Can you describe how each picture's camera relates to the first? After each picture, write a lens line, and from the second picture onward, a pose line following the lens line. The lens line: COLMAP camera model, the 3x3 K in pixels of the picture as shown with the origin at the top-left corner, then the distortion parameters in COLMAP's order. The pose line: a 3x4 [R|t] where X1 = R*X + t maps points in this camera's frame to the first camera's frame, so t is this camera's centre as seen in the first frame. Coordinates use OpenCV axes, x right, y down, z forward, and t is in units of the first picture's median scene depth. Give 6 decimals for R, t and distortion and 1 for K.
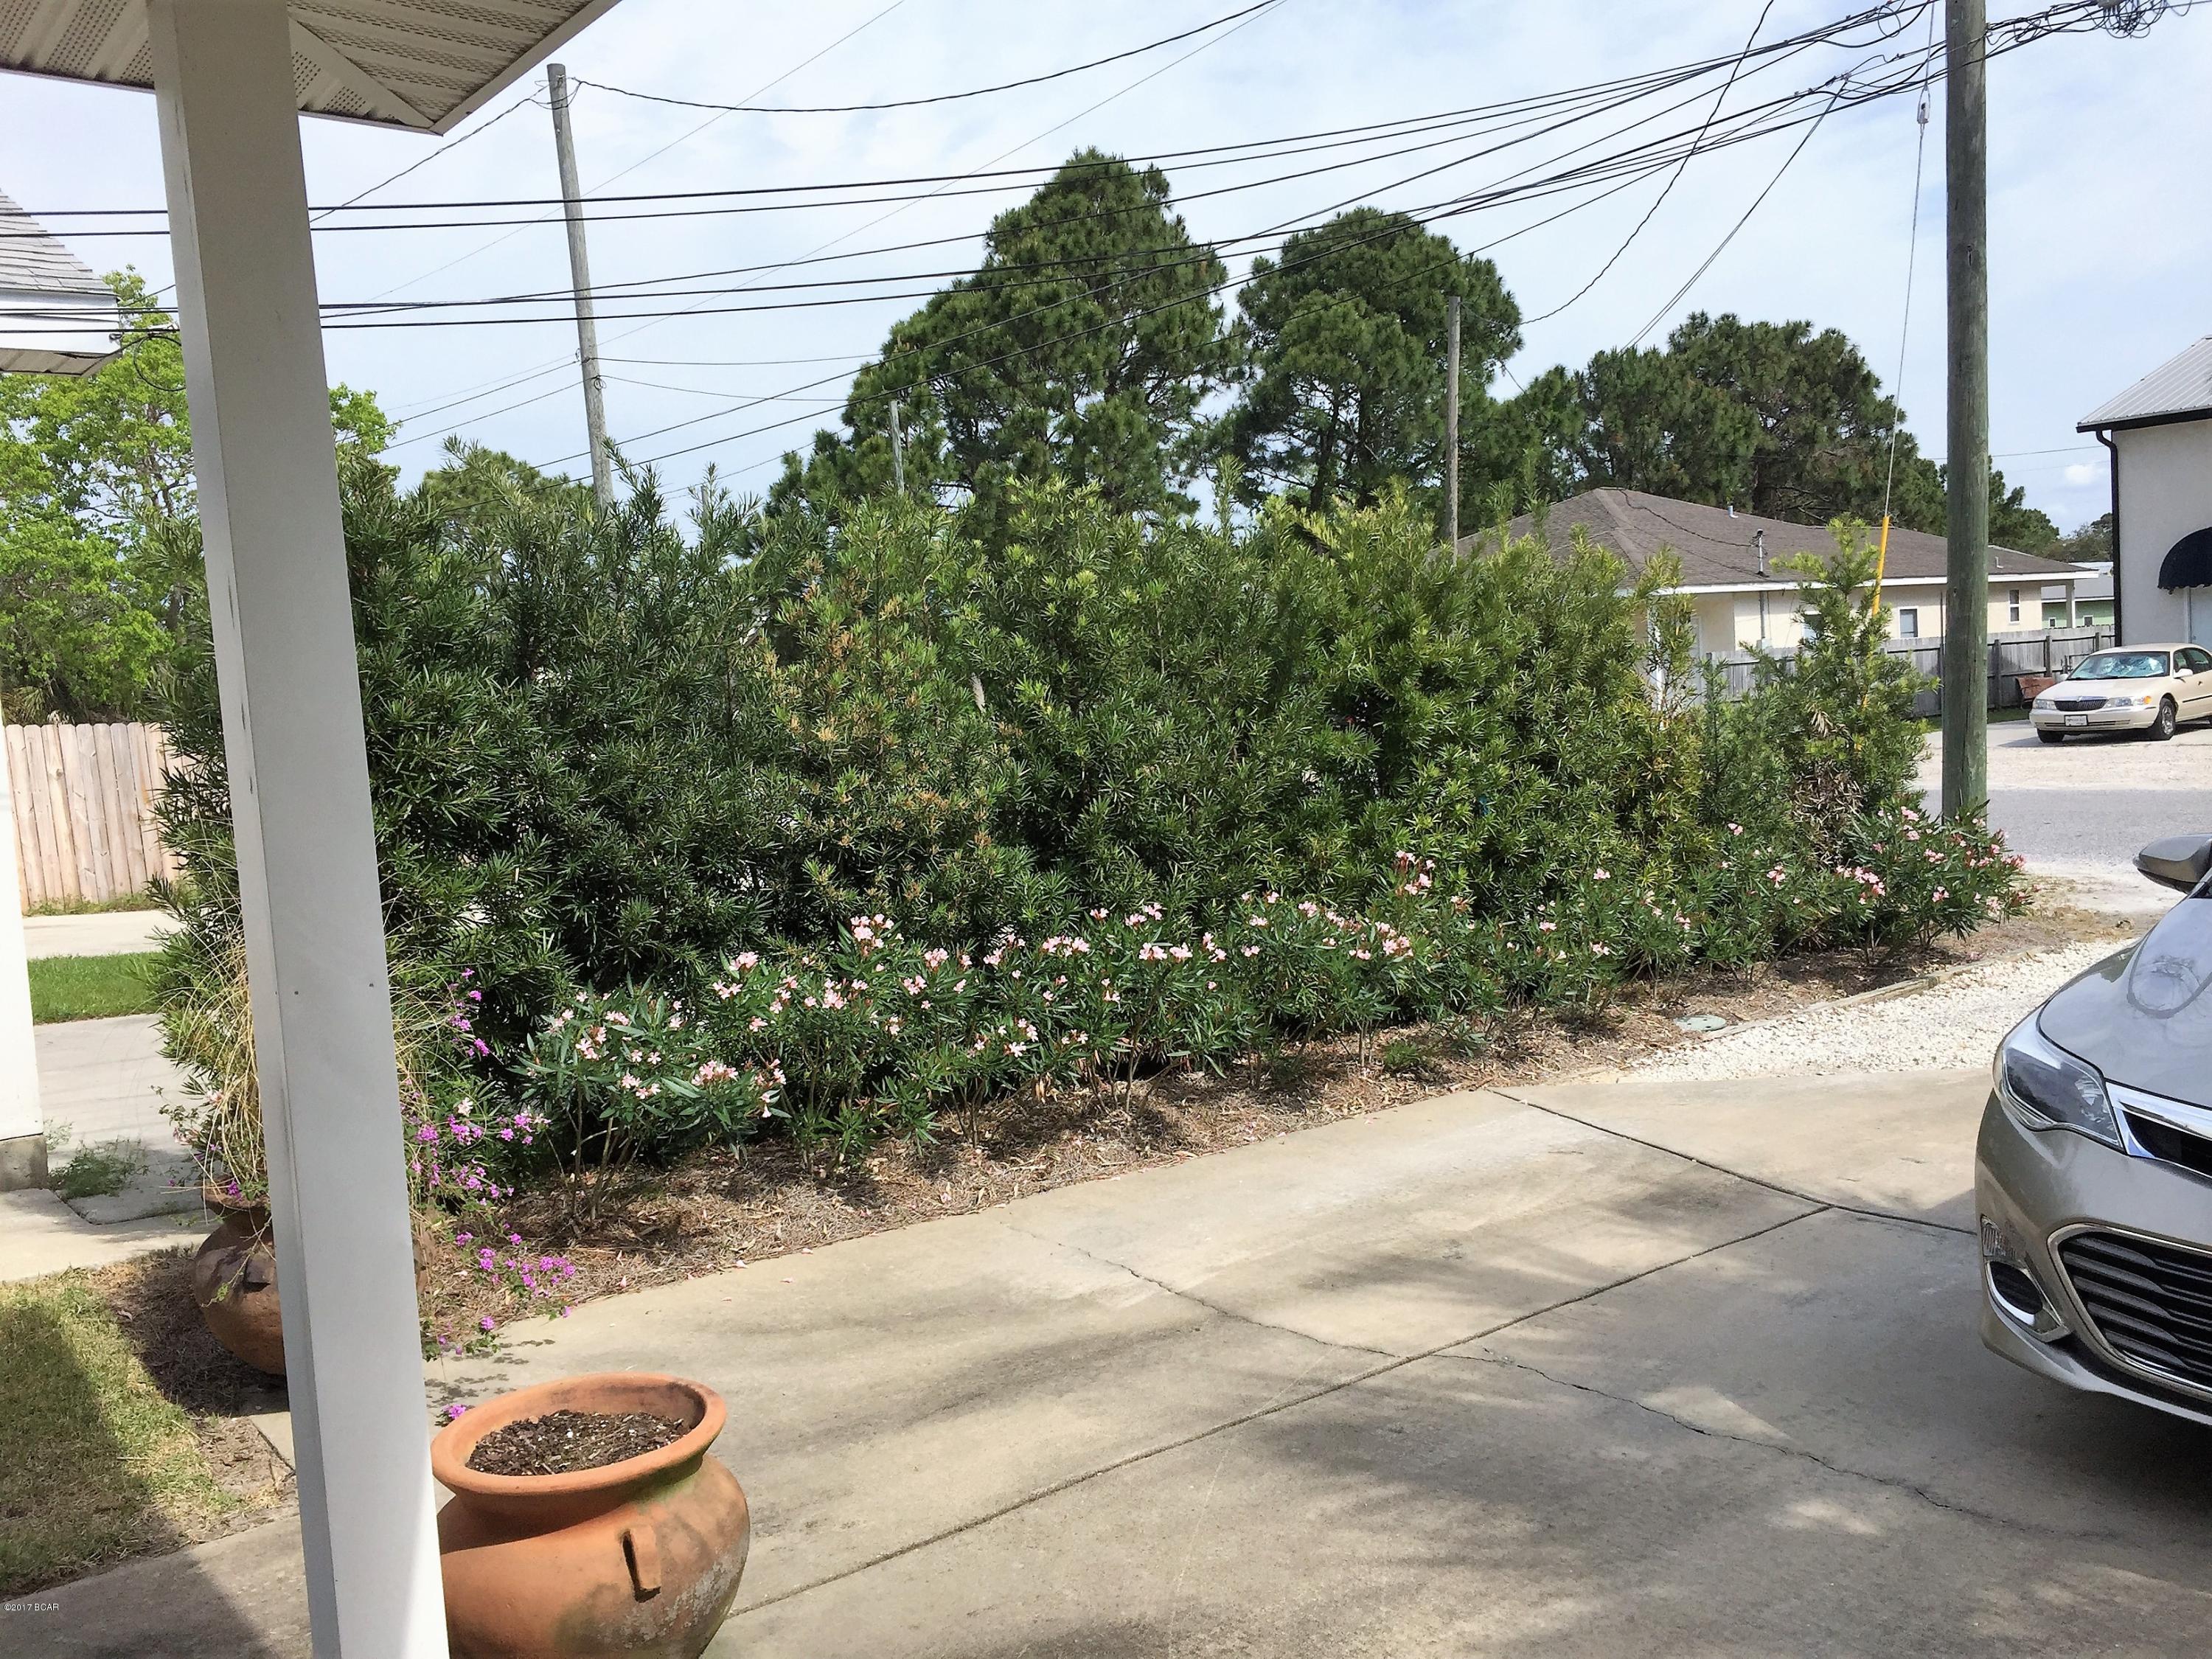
lens RADIAL K [[1878.7, 0, 1112.9], [0, 1878.7, 822.3], [0, 0, 1]] dist [0.049128, -0.010007]
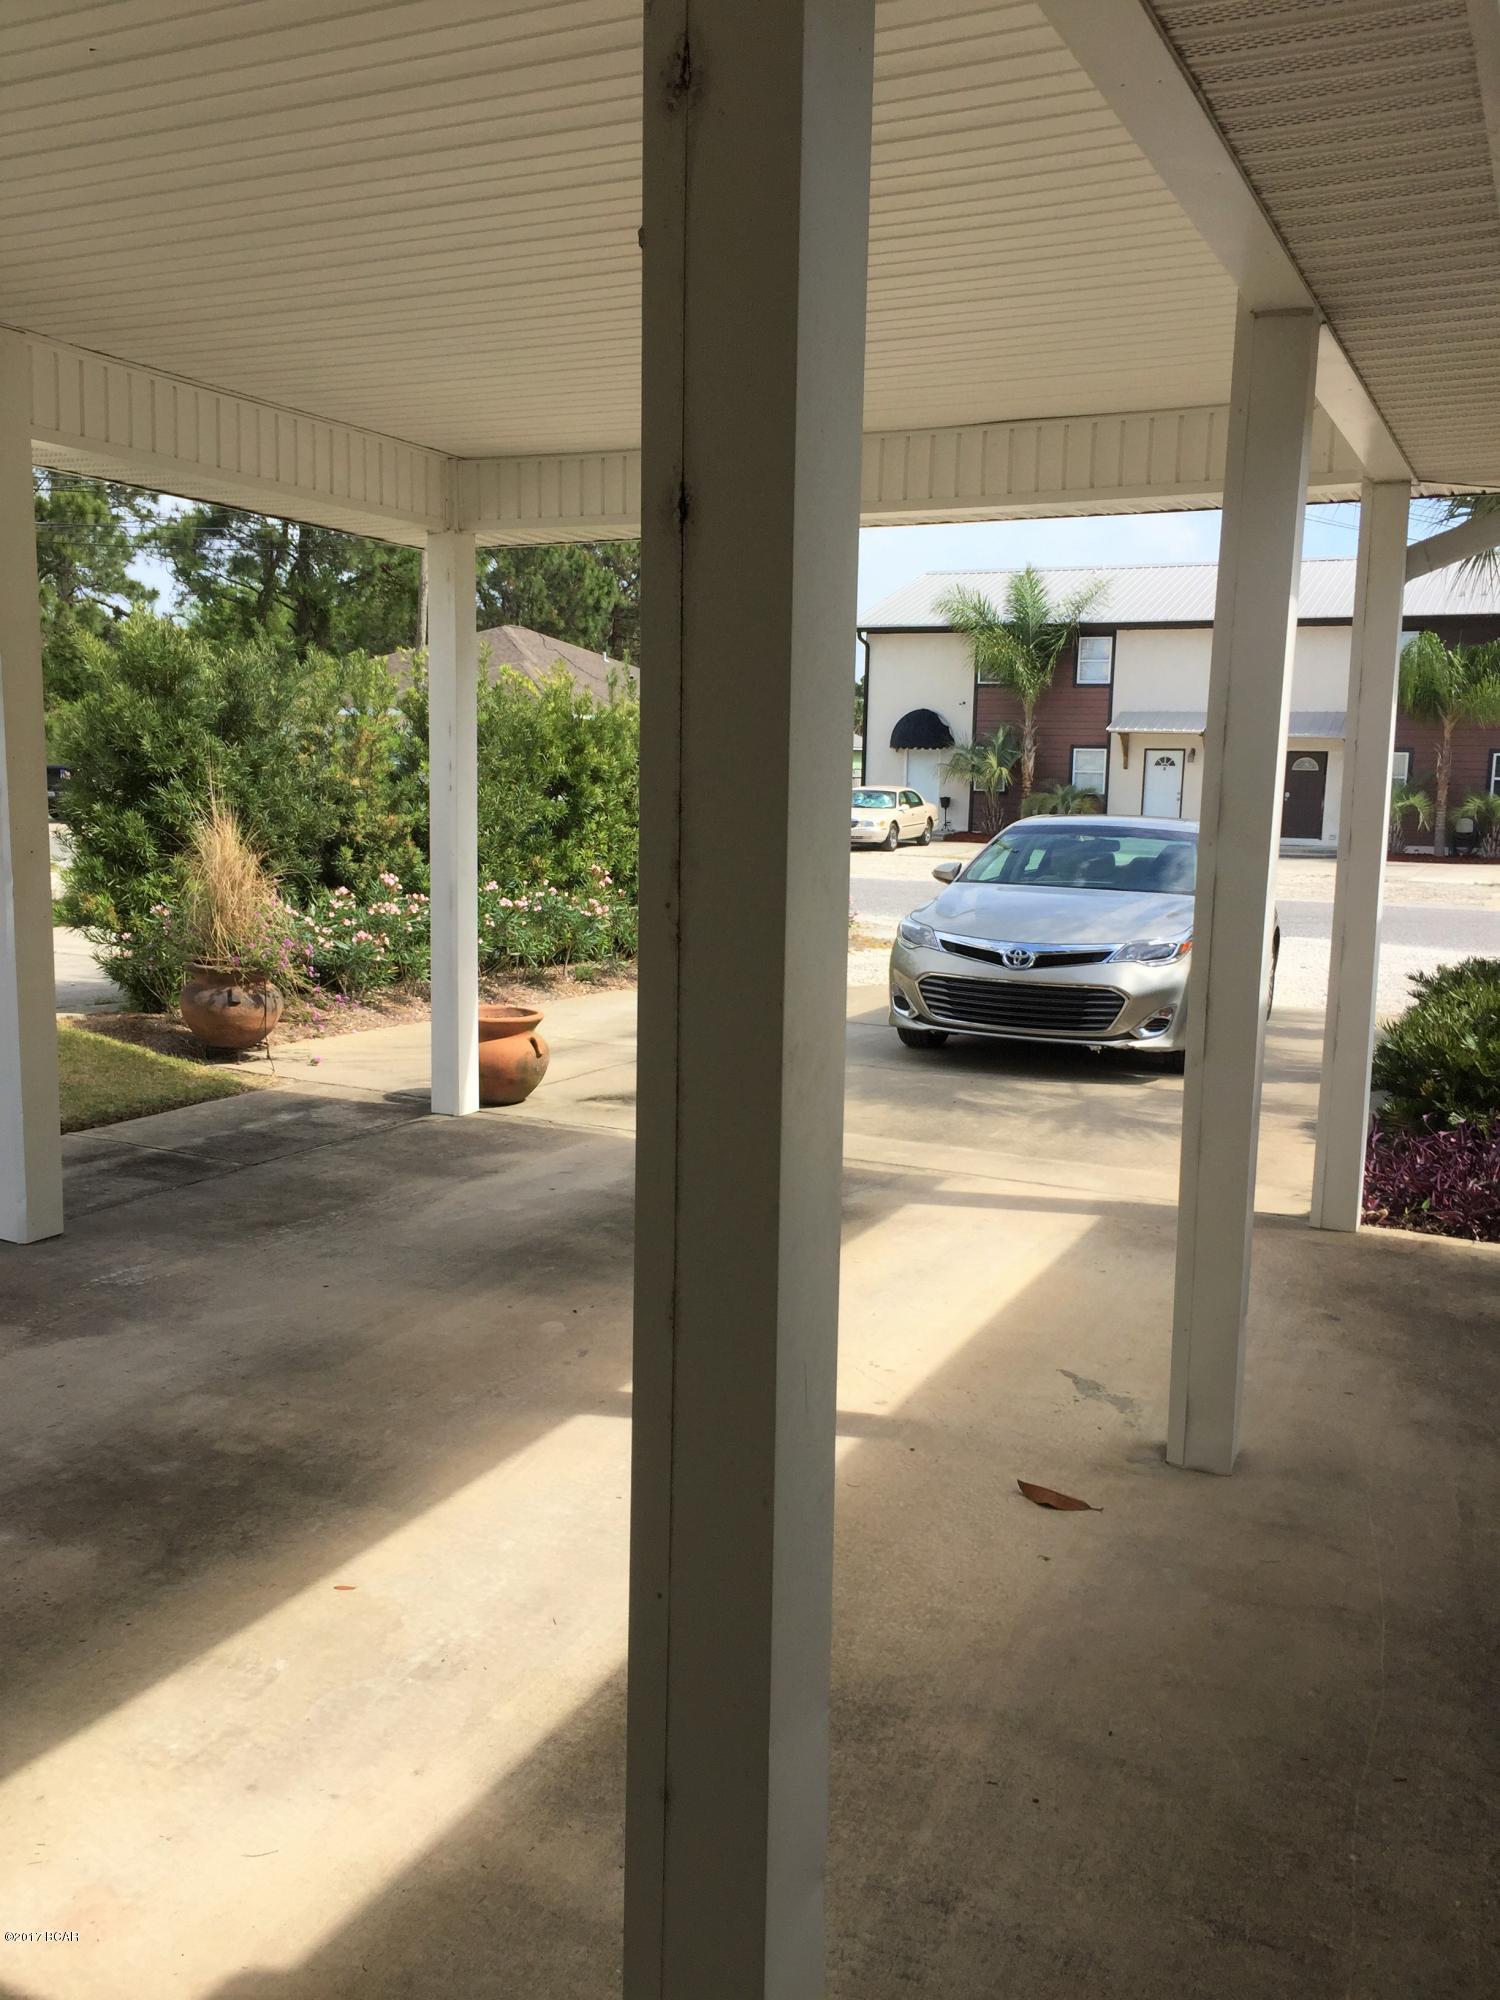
lens RADIAL K [[1698.6, 0, 745.4], [0, 1698.6, 1001.0], [0, 0, 1]] dist [0.049128, -0.010007]
pose [[0.906647, 0.022755, 0.421275, -0.392495], [-0.046985, 0.997779, 0.047224, 0.058127], [-0.419265, -0.062609, 0.905702, -0.589569]]
